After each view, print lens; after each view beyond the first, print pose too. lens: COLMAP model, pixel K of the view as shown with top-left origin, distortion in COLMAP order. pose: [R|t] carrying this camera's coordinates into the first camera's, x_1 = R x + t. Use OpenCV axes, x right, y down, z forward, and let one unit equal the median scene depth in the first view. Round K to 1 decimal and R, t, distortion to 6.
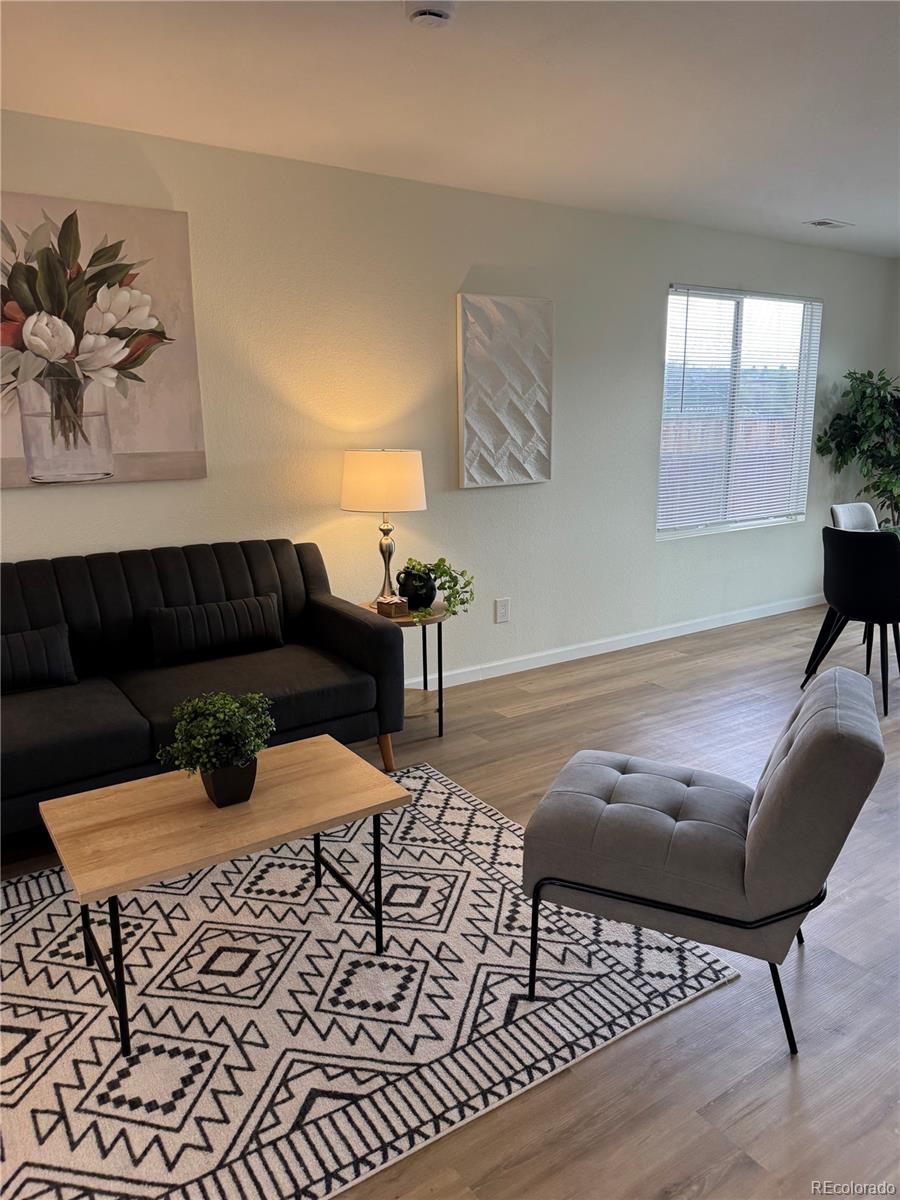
lens RADIAL K [[844.5, 0, 459.8], [0, 844.5, 593.0], [0, 0, 1]] dist [0.044953, -0.057799]
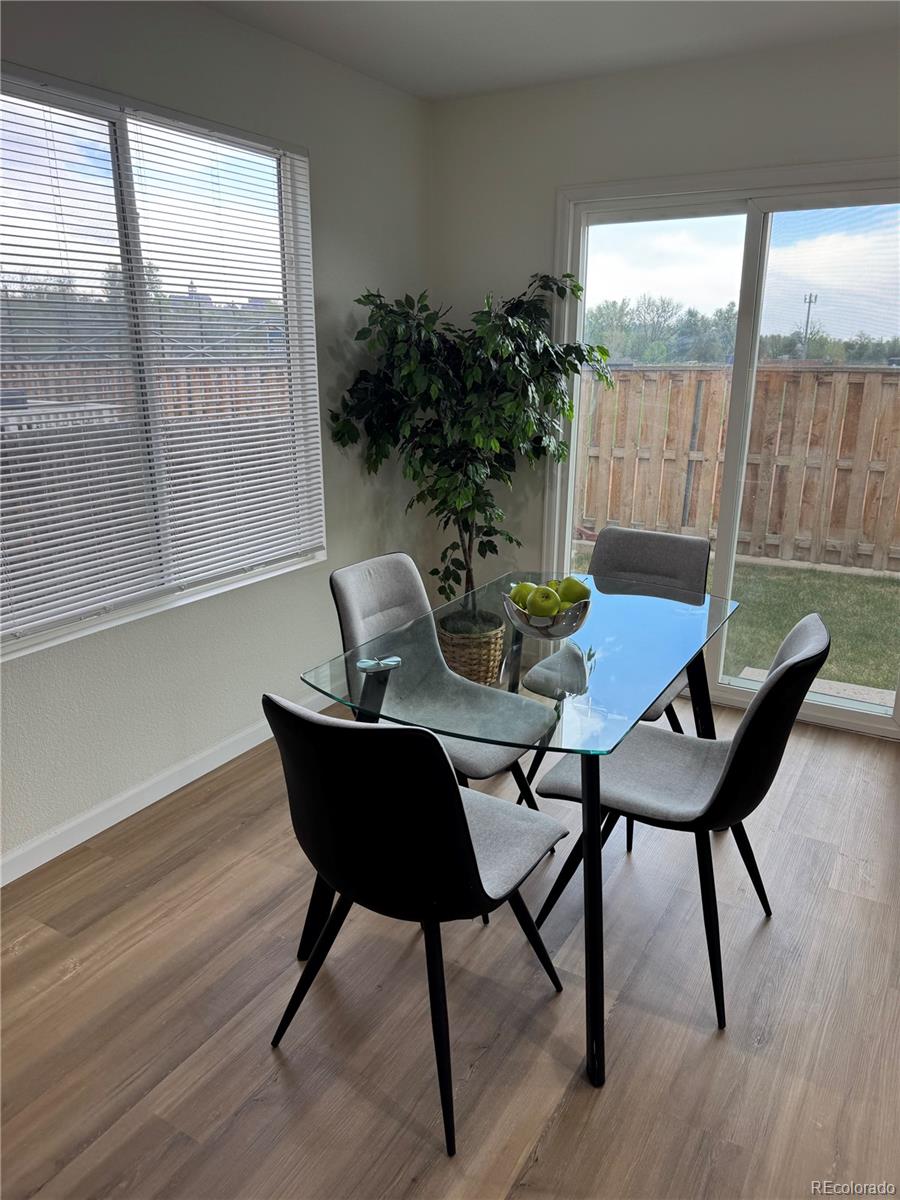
lens RADIAL K [[844.5, 0, 442.3], [0, 844.5, 631.5], [0, 0, 1]] dist [0.044953, -0.057799]
pose [[0.912679, -0.121534, 0.390187, 0.461236], [0.080148, 0.989446, 0.120718, -0.186801], [-0.400741, -0.078904, 0.912787, 0.816368]]
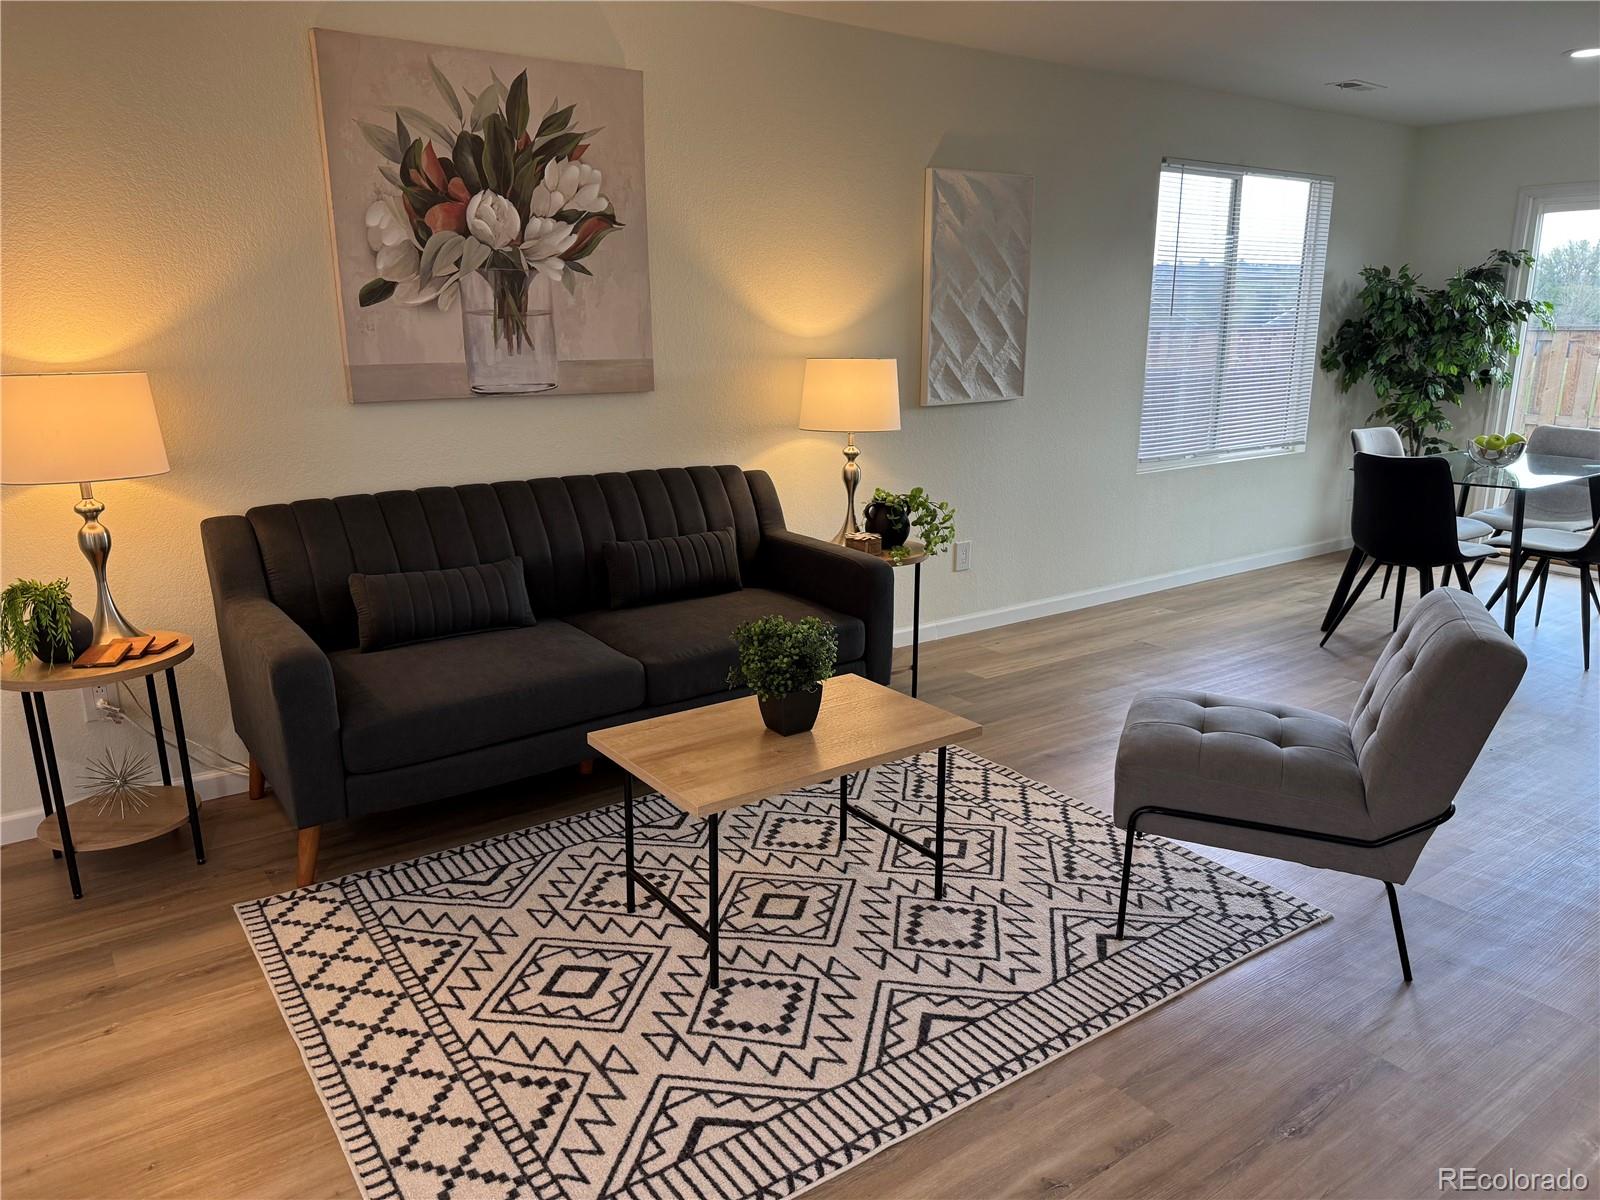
lens RADIAL K [[1126.0, 0, 798.9], [0, 1126.0, 608.8], [0, 0, 1]] dist [0.044953, -0.057799]
pose [[0.999697, -0.002254, 0.024525, -0.197682], [0.001318, 0.999272, 0.038121, 0.043307], [-0.024593, -0.038078, 0.998972, -0.149570]]
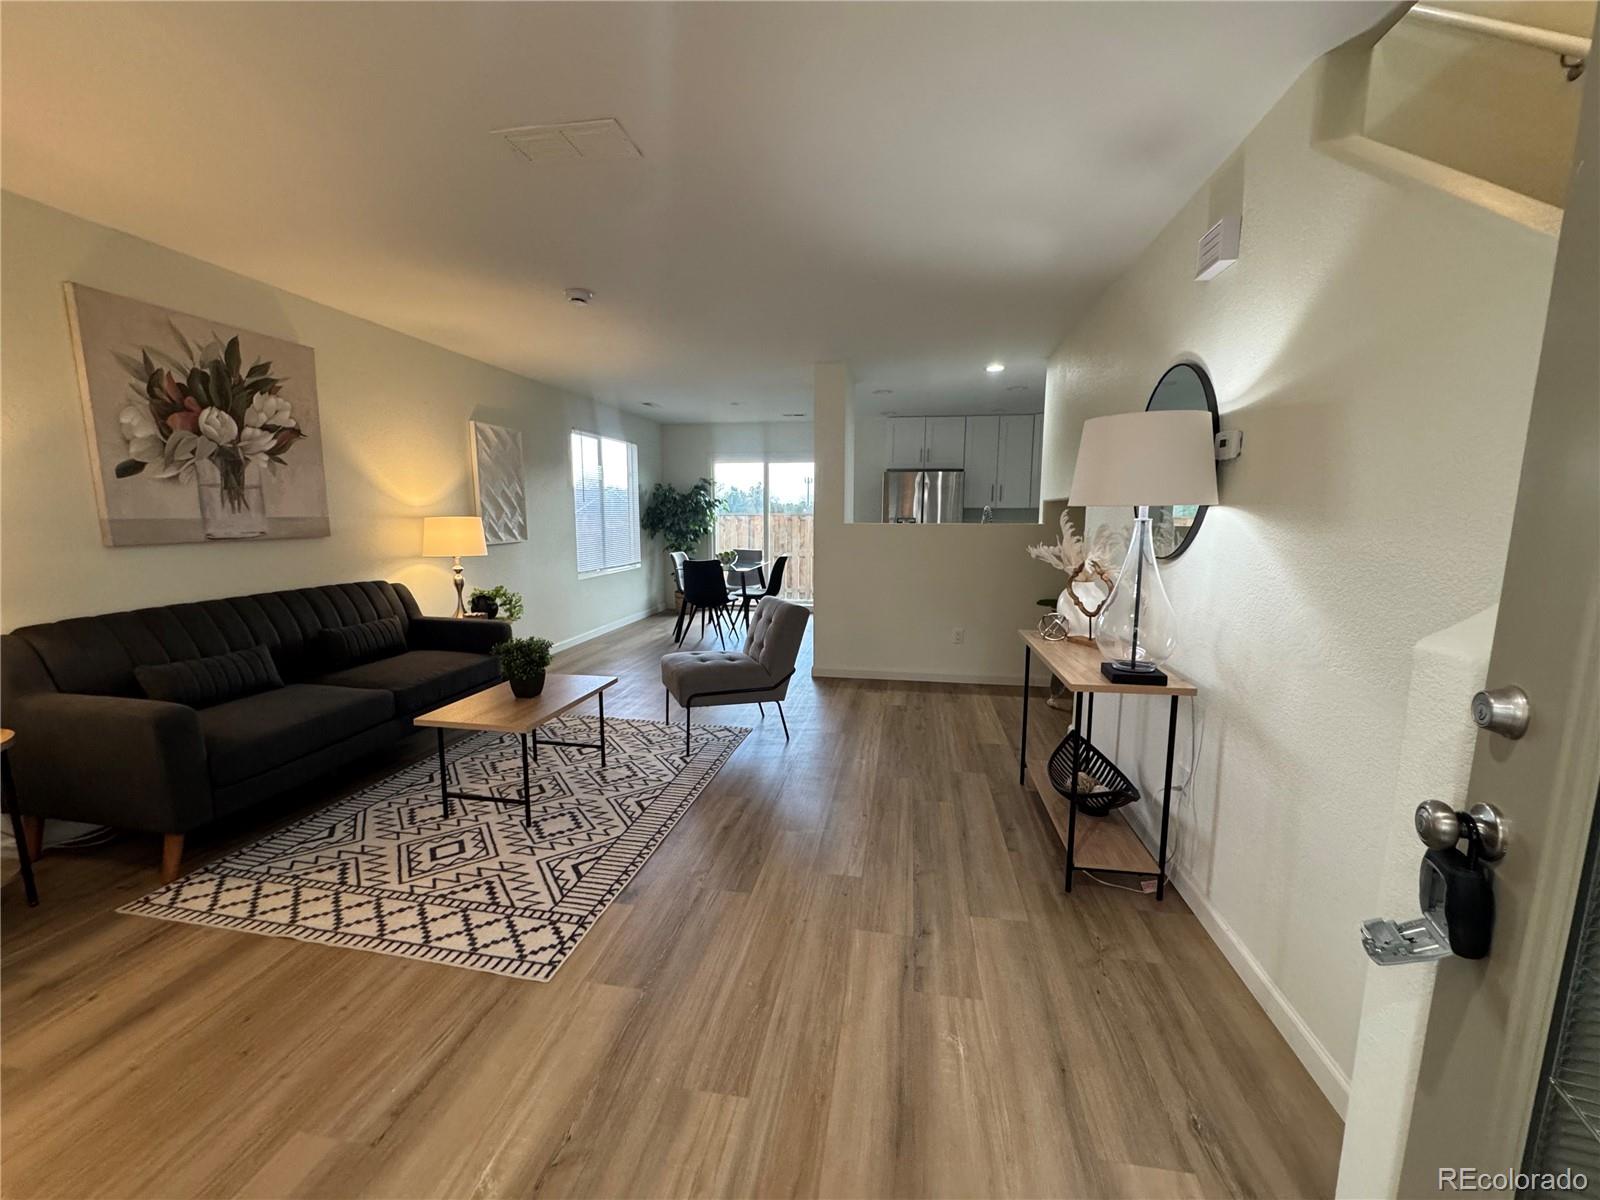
lens RADIAL K [[639.5, 0, 800.6], [0, 639.5, 602.8], [0, 0, 1]] dist [-0.002927, 0.000104]
pose [[0.700606, -0.091295, 0.707684, -0.550040], [0.145006, 0.989303, -0.015931, 0.104205], [-0.698660, 0.113779, 0.706349, -0.262101]]
